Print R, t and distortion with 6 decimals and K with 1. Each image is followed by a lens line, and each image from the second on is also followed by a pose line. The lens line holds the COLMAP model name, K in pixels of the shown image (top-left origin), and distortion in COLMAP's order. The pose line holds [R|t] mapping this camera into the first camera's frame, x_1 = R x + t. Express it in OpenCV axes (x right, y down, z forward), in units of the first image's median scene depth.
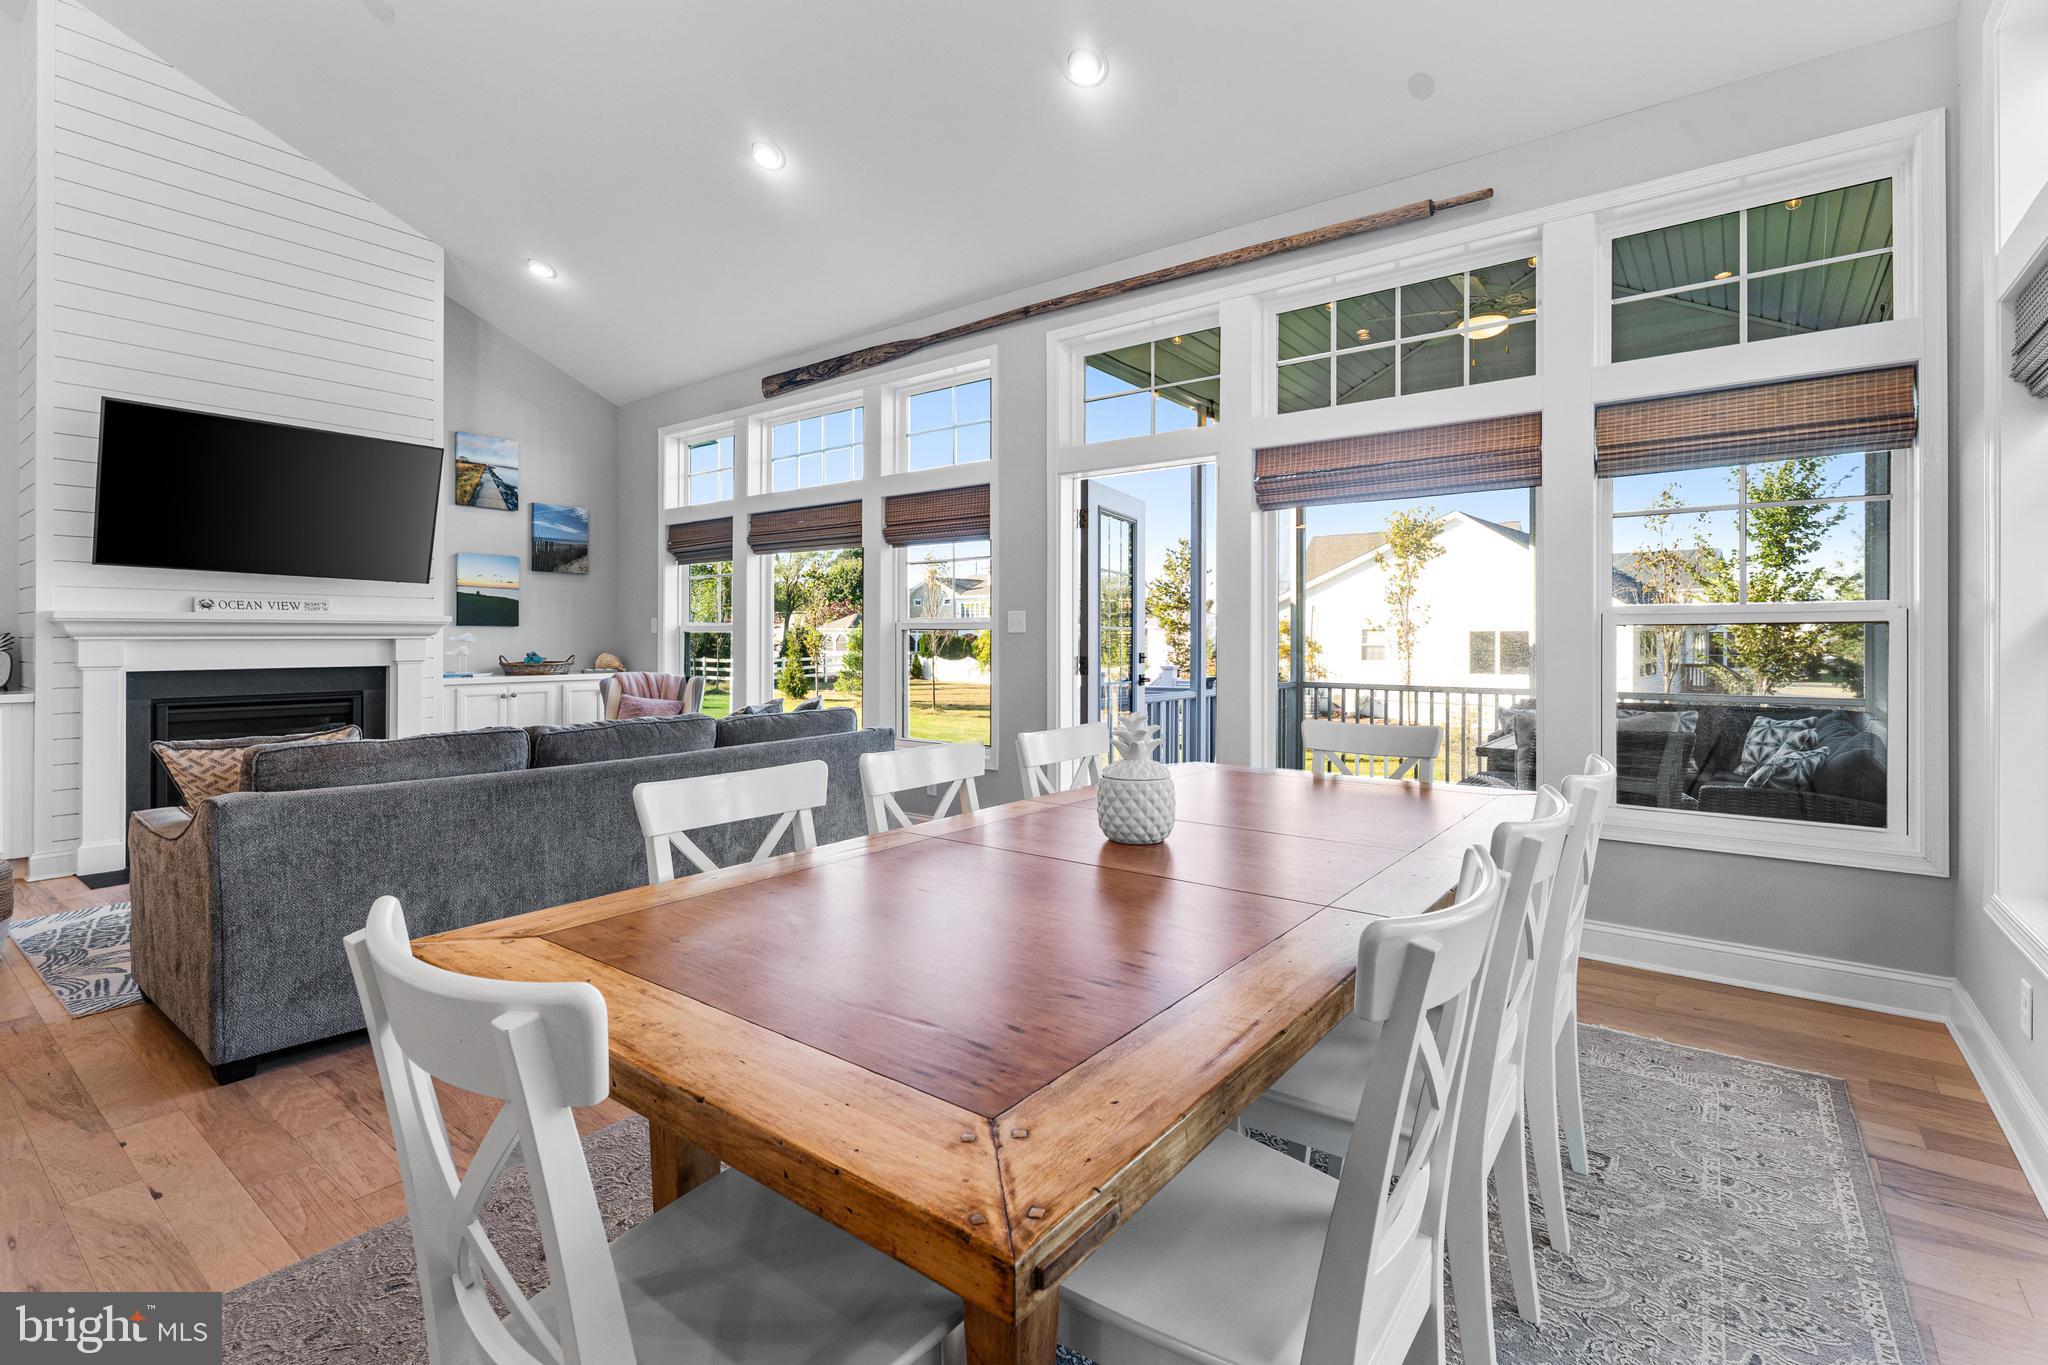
lens RADIAL K [[934.9, 0, 1034.1], [0, 934.9, 642.3], [0, 0, 1]] dist [0.008357, -0.000568]
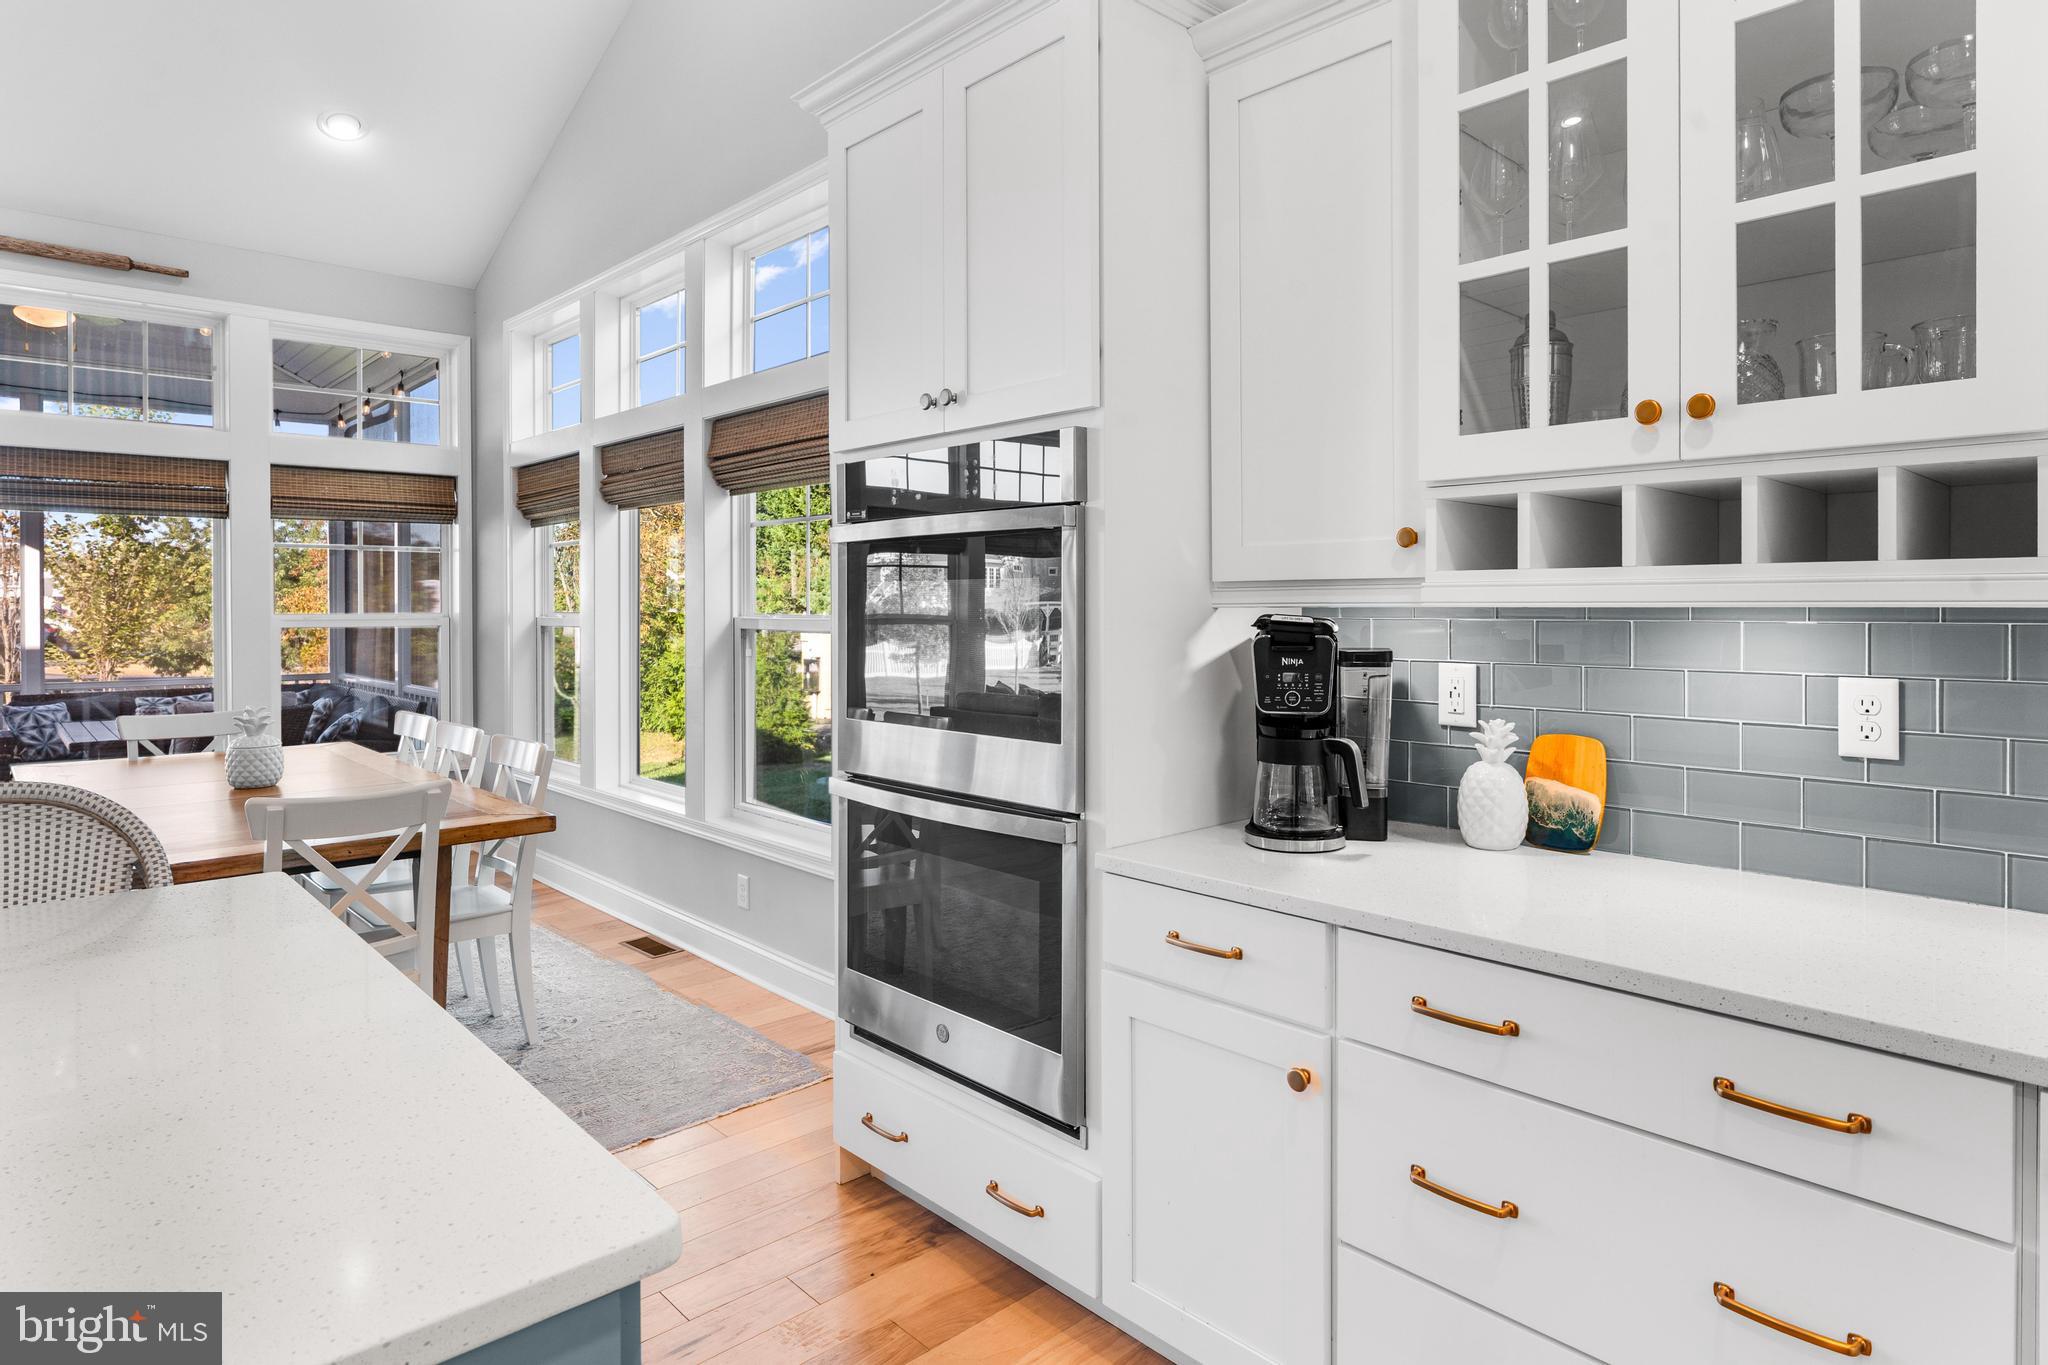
lens RADIAL K [[1147.9, 0, 1029.6], [0, 1147.9, 608.6], [0, 0, 1]] dist [-0.007377, -0.000550]
pose [[0.166993, -0.005140, 0.985945, -0.493429], [0.005835, 0.999974, 0.004225, -0.028819], [-0.985941, 0.005047, 0.167019, -0.199987]]
